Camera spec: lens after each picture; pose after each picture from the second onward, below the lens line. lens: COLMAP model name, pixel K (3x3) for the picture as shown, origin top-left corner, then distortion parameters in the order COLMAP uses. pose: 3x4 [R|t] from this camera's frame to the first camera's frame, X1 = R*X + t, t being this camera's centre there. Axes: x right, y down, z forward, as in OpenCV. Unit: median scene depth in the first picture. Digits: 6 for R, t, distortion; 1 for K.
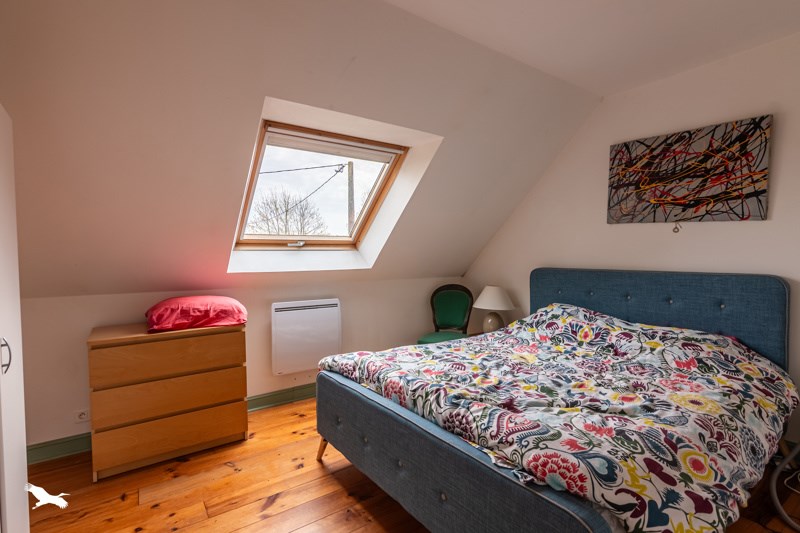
lens RADIAL K [[386.0, 0, 399.9], [0, 386.0, 265.2], [0, 0, 1]] dist [0.002448, 0.001075]
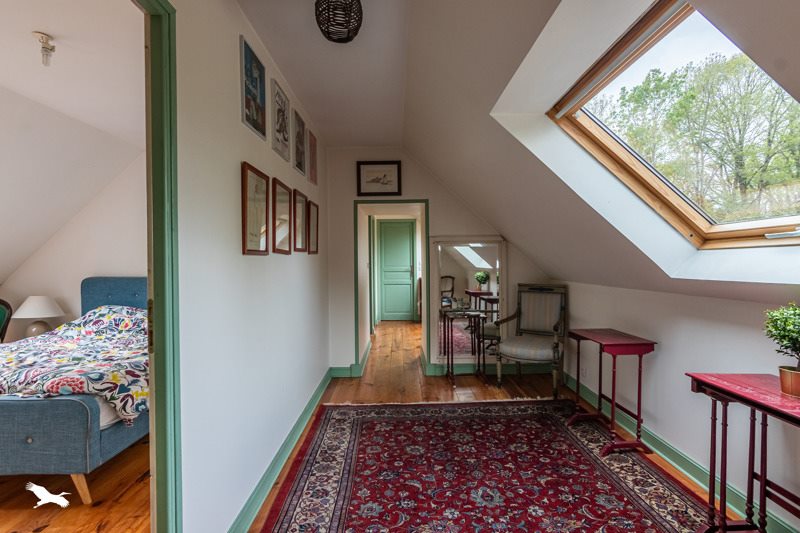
lens RADIAL K [[386.0, 0, 399.1], [0, 386.0, 265.6], [0, 0, 1]] dist [0.002448, 0.001075]
pose [[0.574427, -0.000246, 0.818556, -0.078905], [0.020984, 0.999676, -0.014425, 0.010146], [-0.818287, 0.025462, 0.574246, -0.560837]]
